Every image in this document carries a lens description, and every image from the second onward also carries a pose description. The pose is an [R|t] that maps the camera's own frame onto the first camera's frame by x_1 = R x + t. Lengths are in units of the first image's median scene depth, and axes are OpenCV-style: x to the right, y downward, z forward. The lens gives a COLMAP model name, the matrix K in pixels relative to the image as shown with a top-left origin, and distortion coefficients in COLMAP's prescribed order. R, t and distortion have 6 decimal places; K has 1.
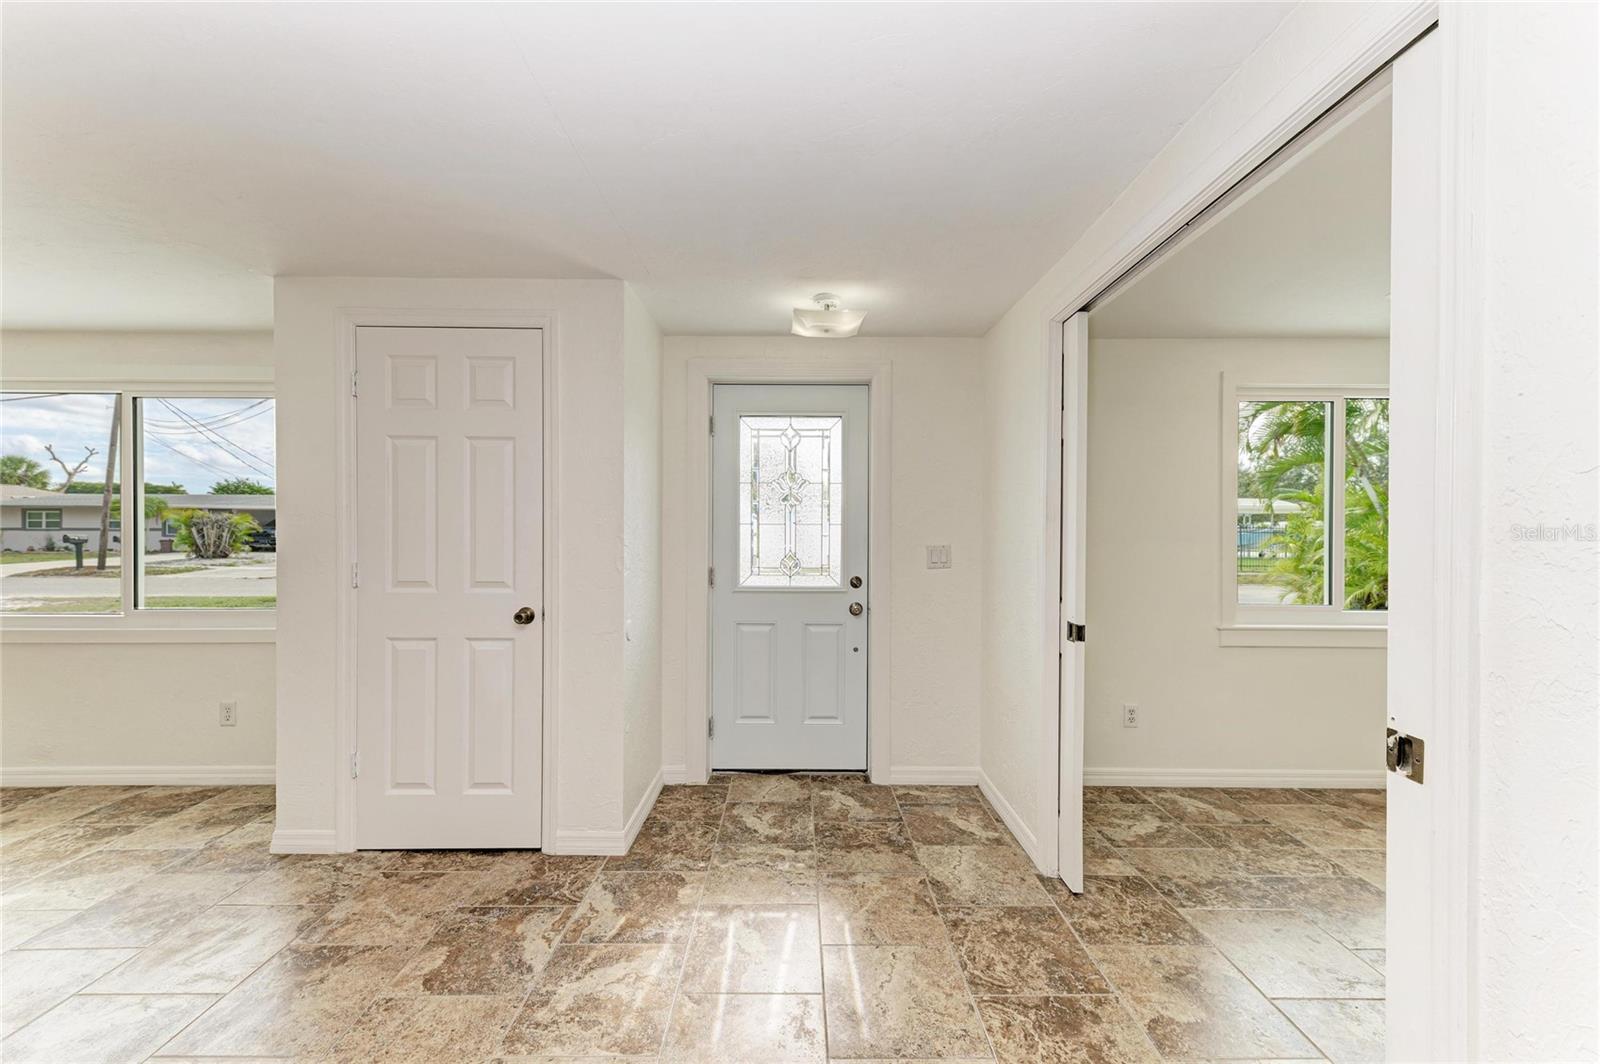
lens RADIAL K [[619.7, 0, 801.0], [0, 619.7, 536.6], [0, 0, 1]] dist [0.024666, -0.007738]
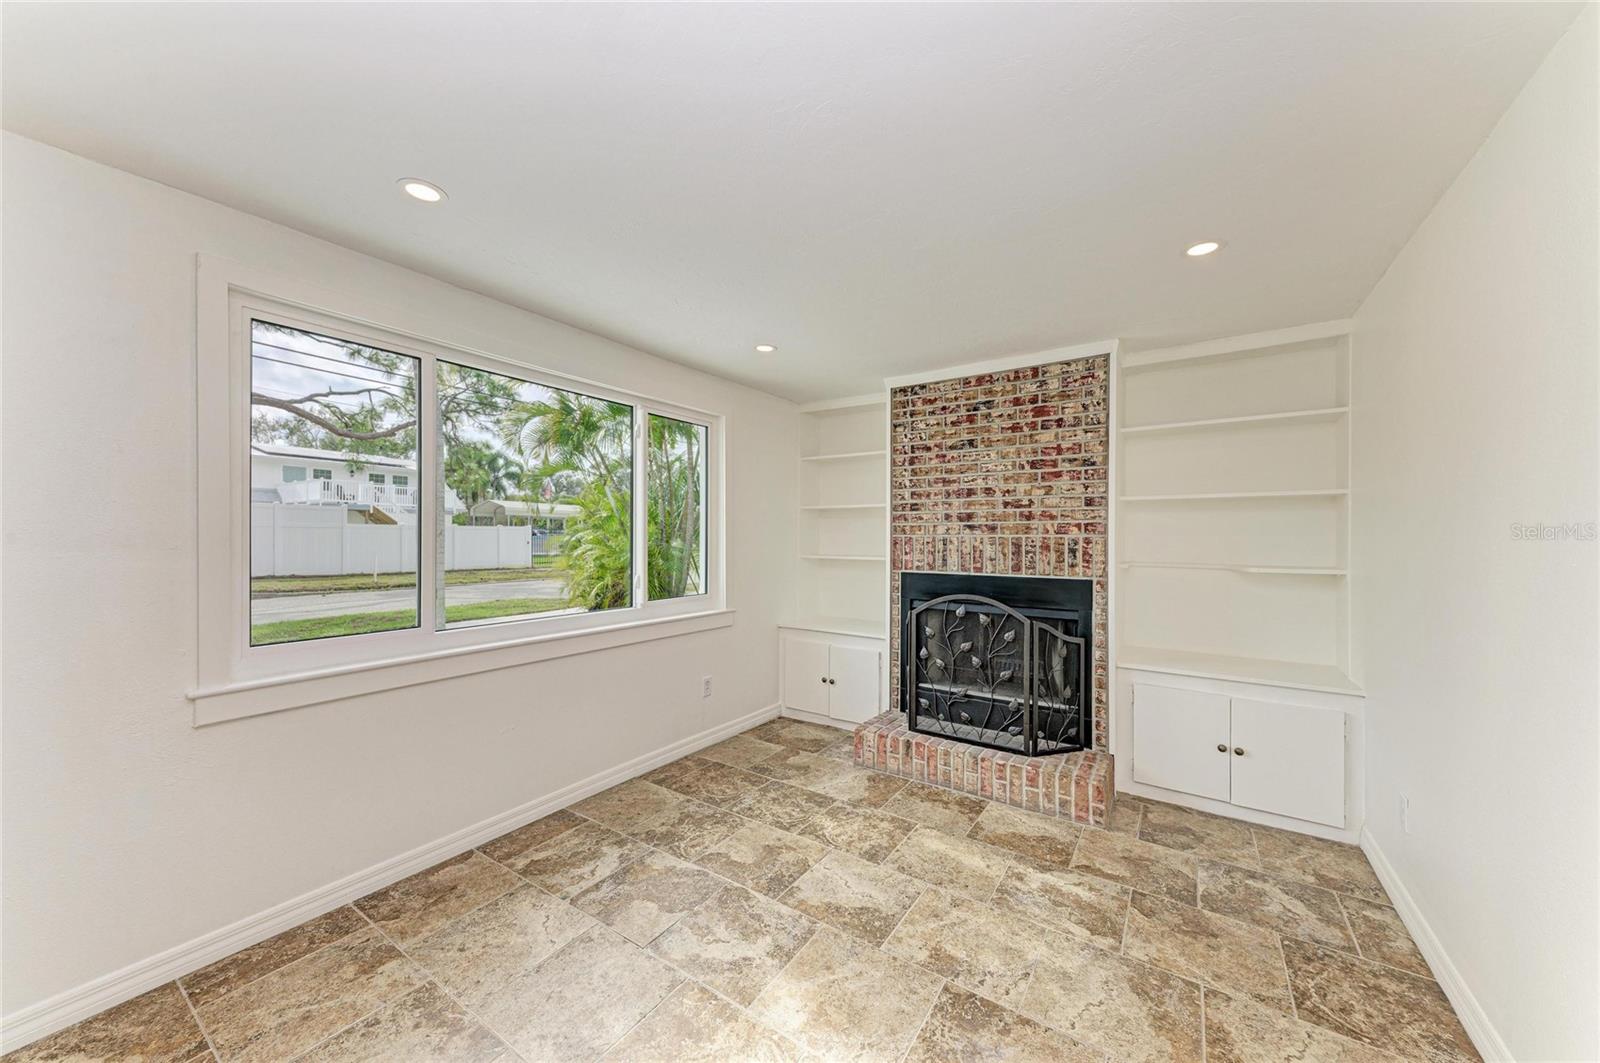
lens RADIAL K [[584.0, 0, 801.7], [0, 584.0, 536.7], [0, 0, 1]] dist [0.027106, -0.009019]
pose [[0.567132, -0.002063, 0.823624, 0.639083], [0.002886, 0.999996, 0.000518, -0.000258], [-0.823622, 0.002084, 0.567136, 0.267041]]
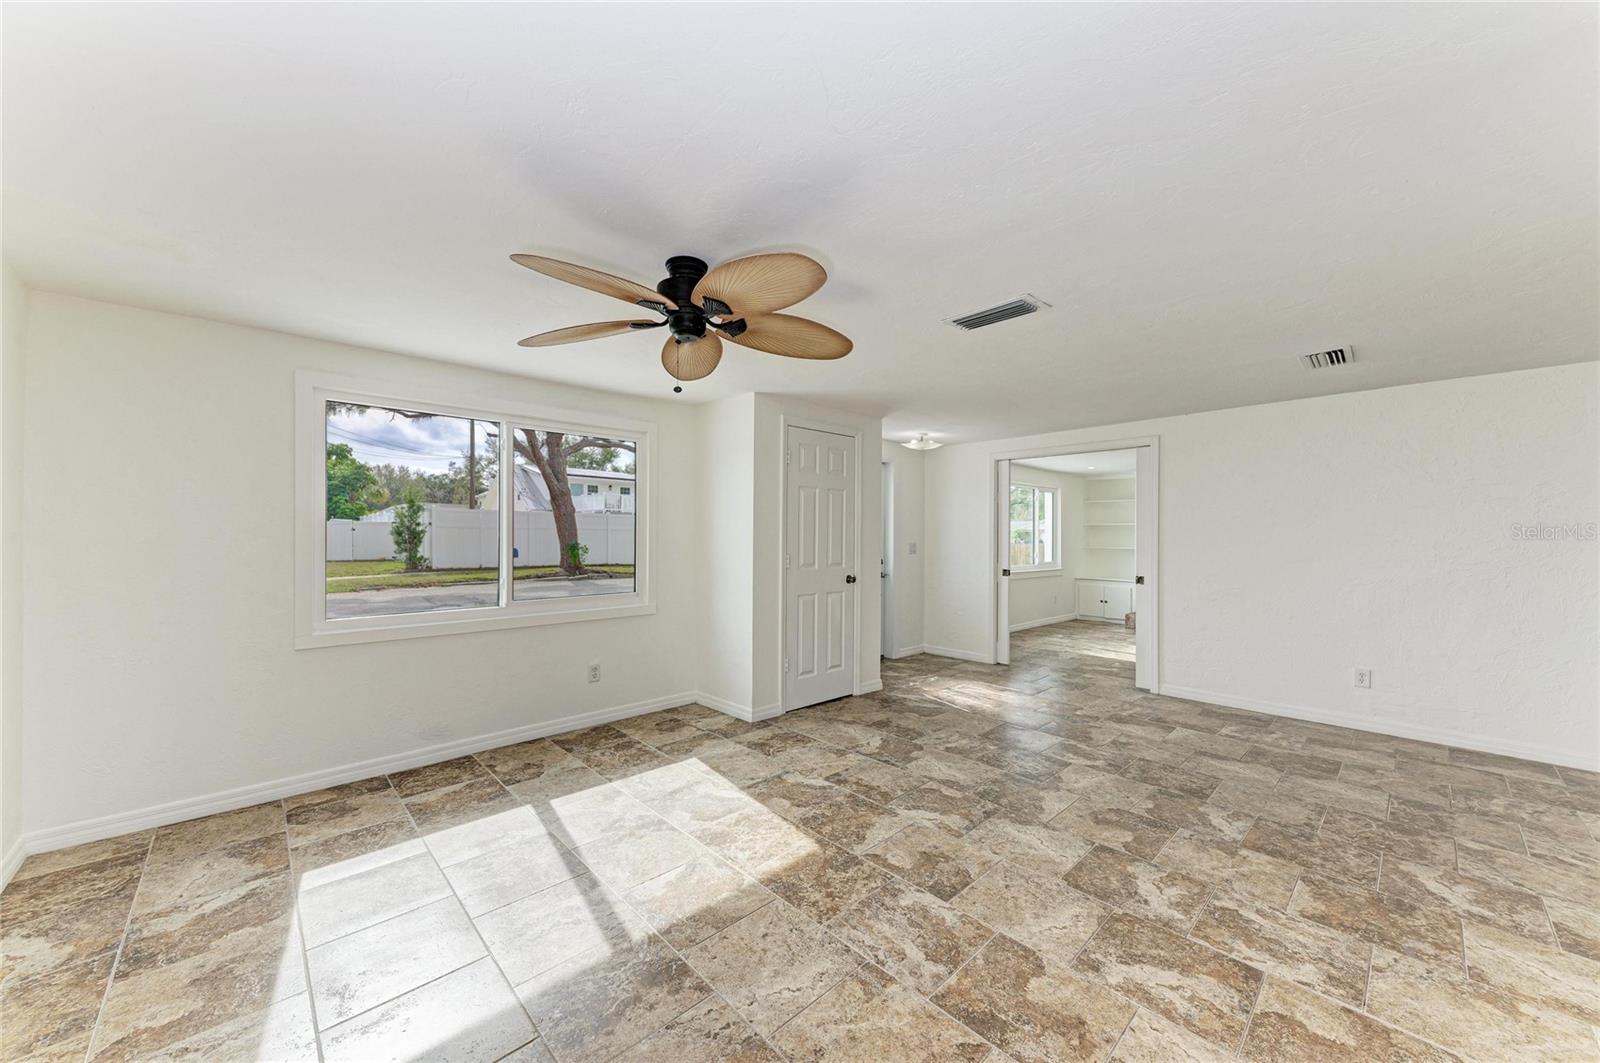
lens RADIAL K [[584.0, 0, 801.7], [0, 584.0, 536.7], [0, 0, 1]] dist [0.027106, -0.009019]
pose [[0.733044, -0.000313, 0.680182, -1.742752], [0.001374, 0.999999, -0.001020, -0.007752], [-0.680180, 0.001683, 0.733043, -0.264359]]
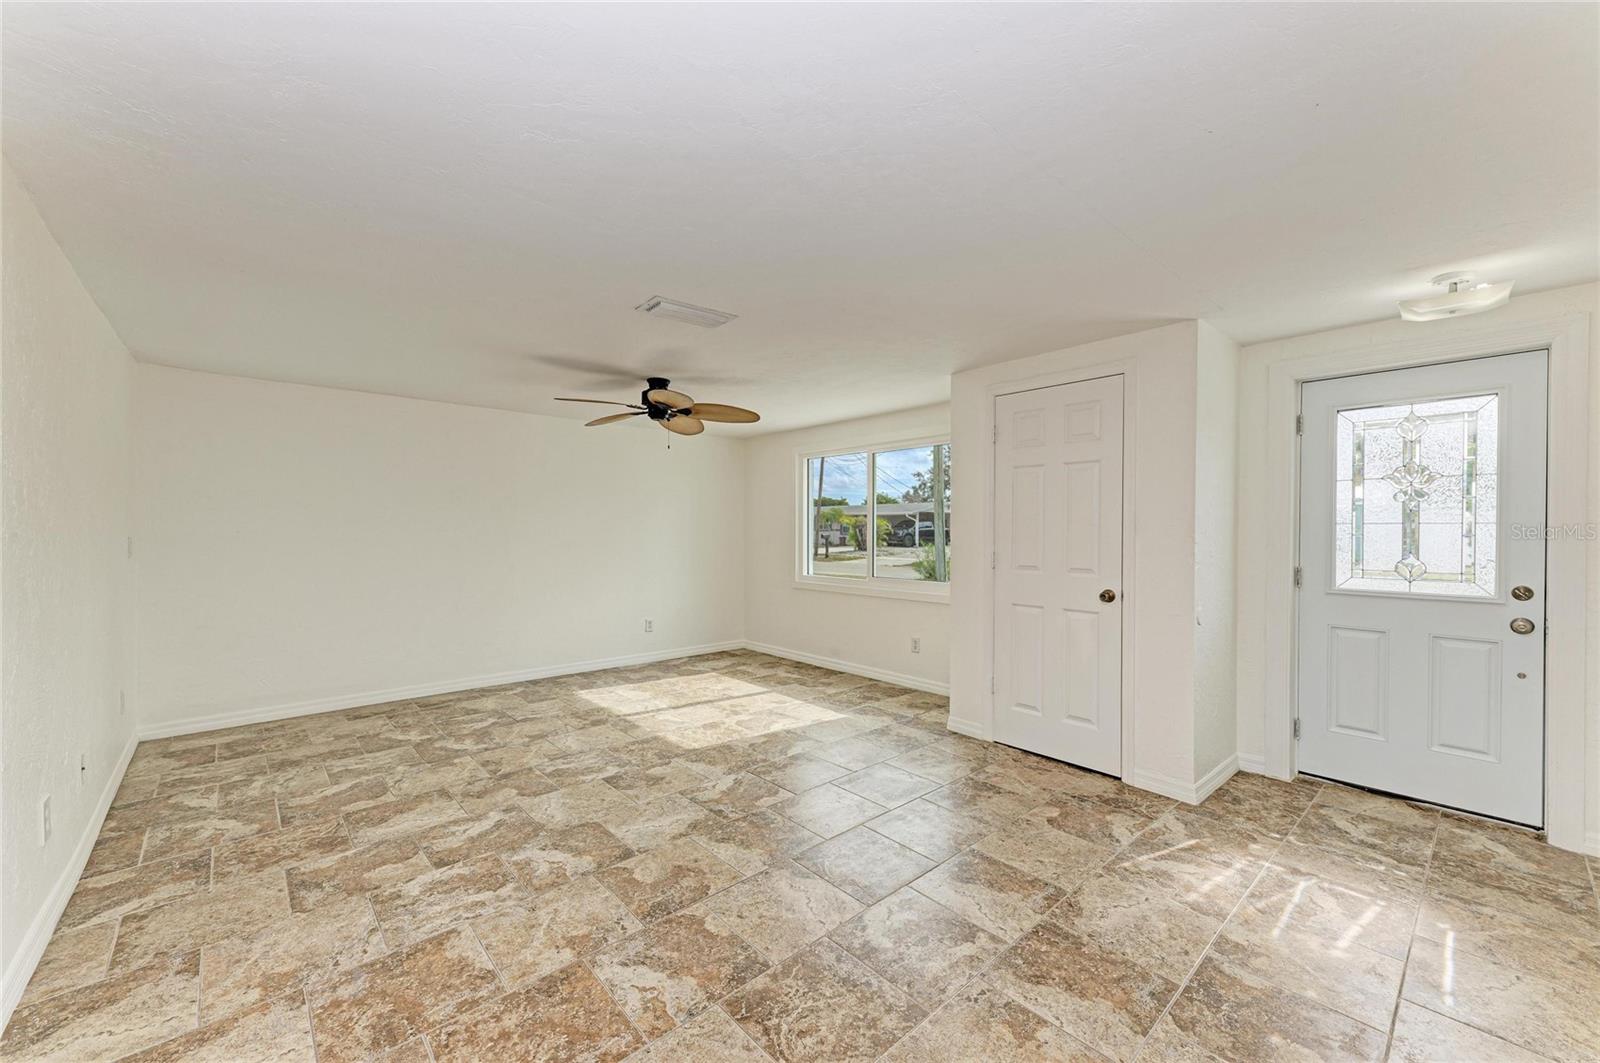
lens RADIAL K [[619.7, 0, 801.0], [0, 619.7, 536.1], [0, 0, 1]] dist [0.024666, -0.007738]
pose [[0.661485, 0.005214, -0.749940, 0.105103], [-0.005689, 0.999982, 0.001935, 0.002577], [0.749937, 0.002986, 0.661503, -0.329636]]
